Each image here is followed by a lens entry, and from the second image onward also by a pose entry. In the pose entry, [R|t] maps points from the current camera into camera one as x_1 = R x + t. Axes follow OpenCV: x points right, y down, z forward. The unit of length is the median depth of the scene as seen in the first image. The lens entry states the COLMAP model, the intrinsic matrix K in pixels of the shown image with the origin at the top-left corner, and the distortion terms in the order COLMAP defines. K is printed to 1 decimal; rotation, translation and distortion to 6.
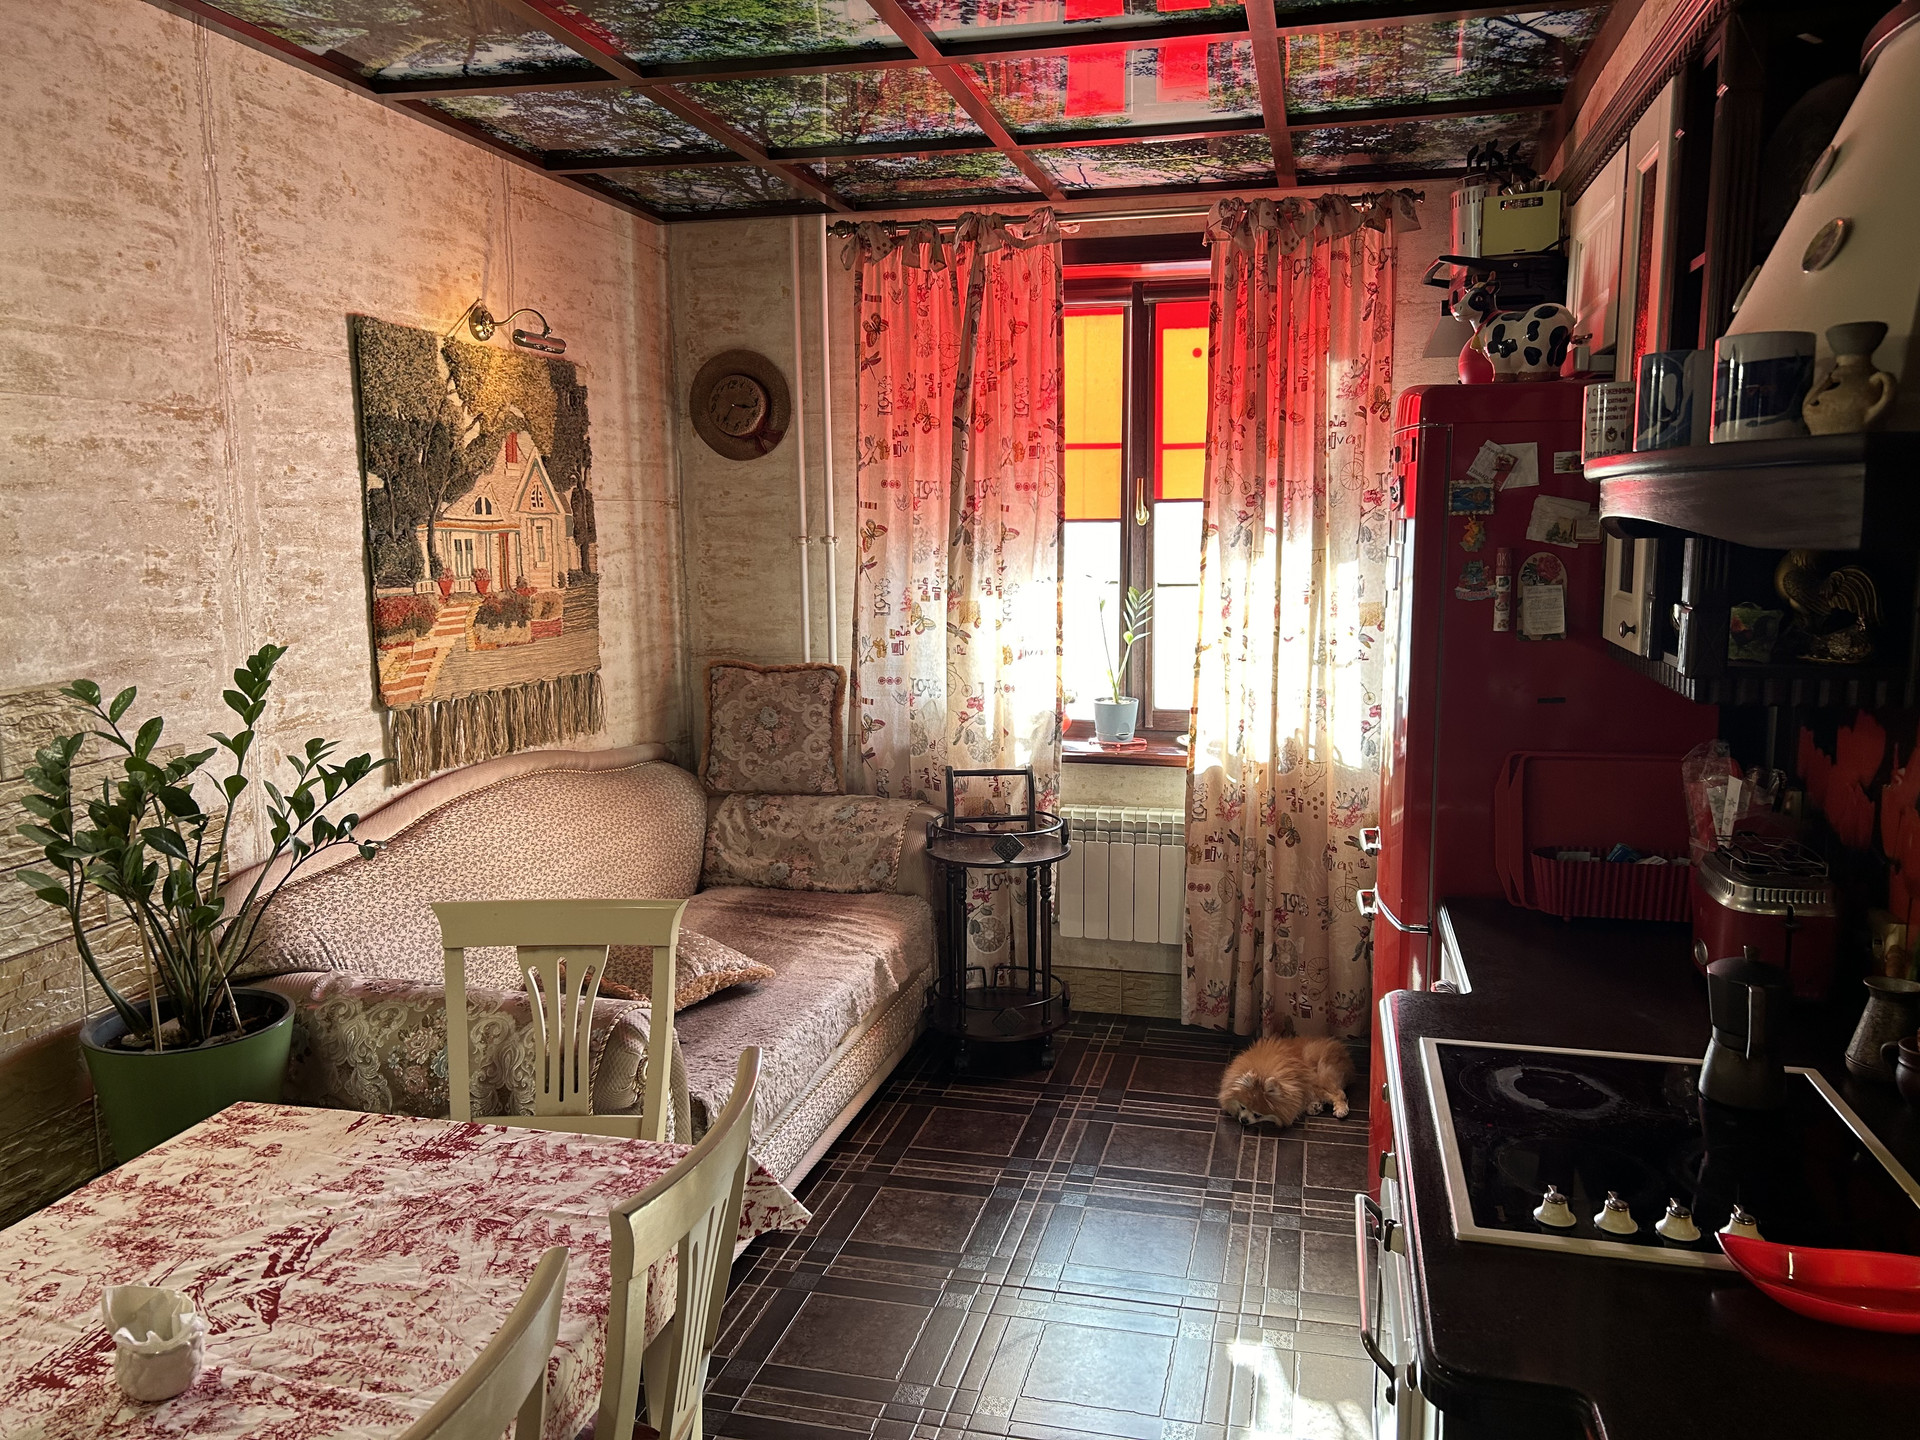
lens RADIAL K [[1451.9, 0, 957.1], [0, 1451.9, 720.2], [0, 0, 1]] dist [0.057853, -0.076512]
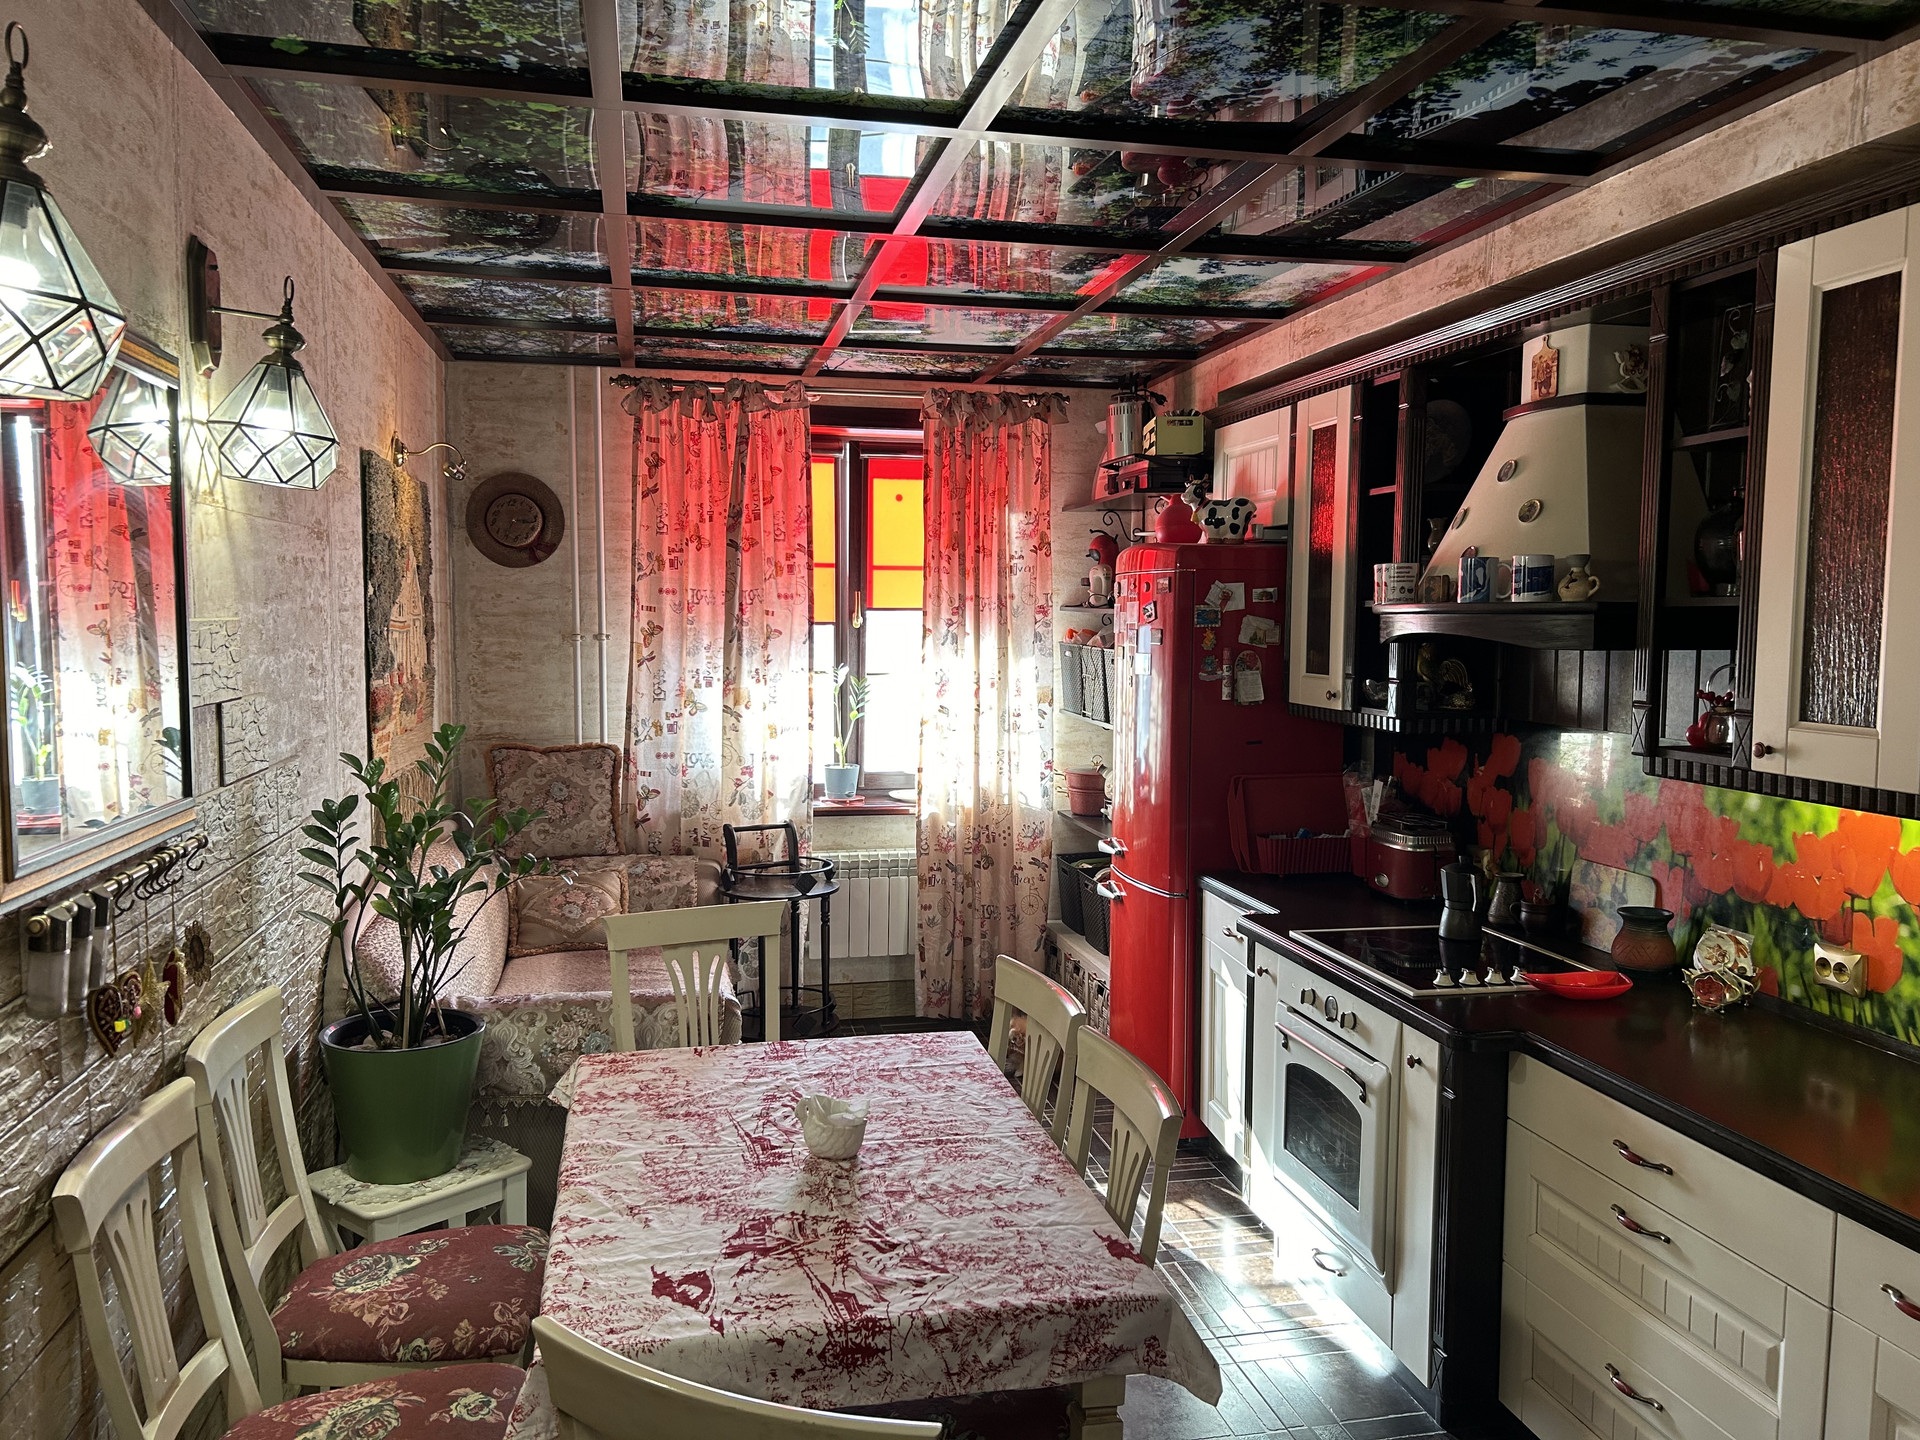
lens RADIAL K [[1451.9, 0, 959.7], [0, 1451.9, 732.6], [0, 0, 1]] dist [0.057853, -0.076512]
pose [[0.899467, -0.023912, 0.436335, -0.370530], [0.048333, 0.997819, -0.044951, 0.020132], [-0.434308, 0.061521, 0.898661, -0.185914]]
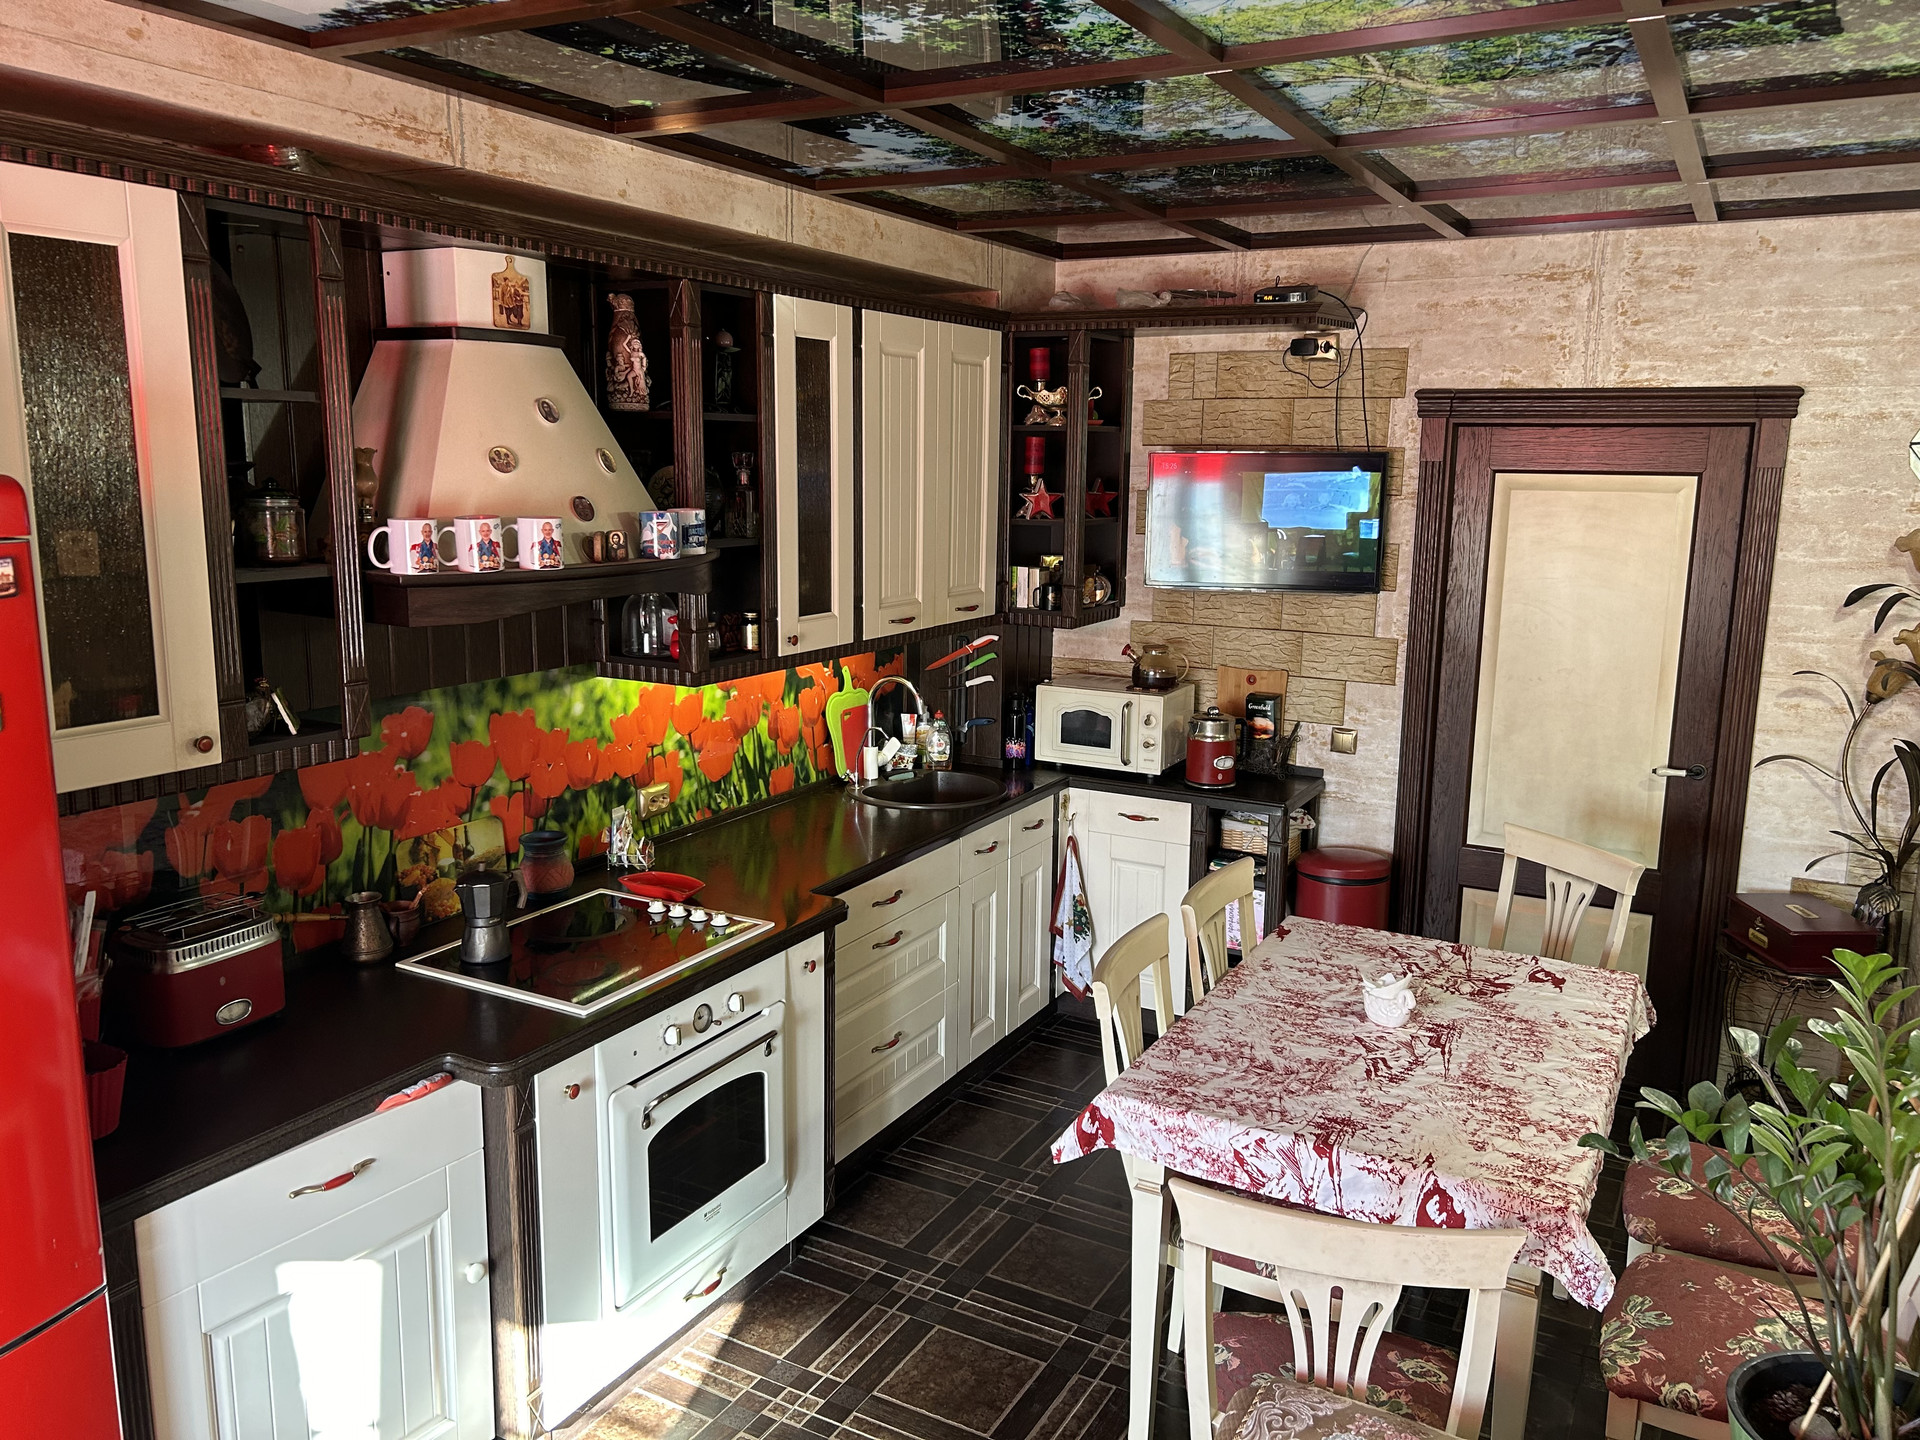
lens RADIAL K [[1451.9, 0, 965.5], [0, 1451.9, 724.2], [0, 0, 1]] dist [0.057853, -0.076512]
pose [[-0.967221, -0.055363, 0.247829, -0.150956], [0.026055, 0.949157, 0.313723, -0.201158], [-0.252597, 0.309896, -0.916602, 0.963383]]
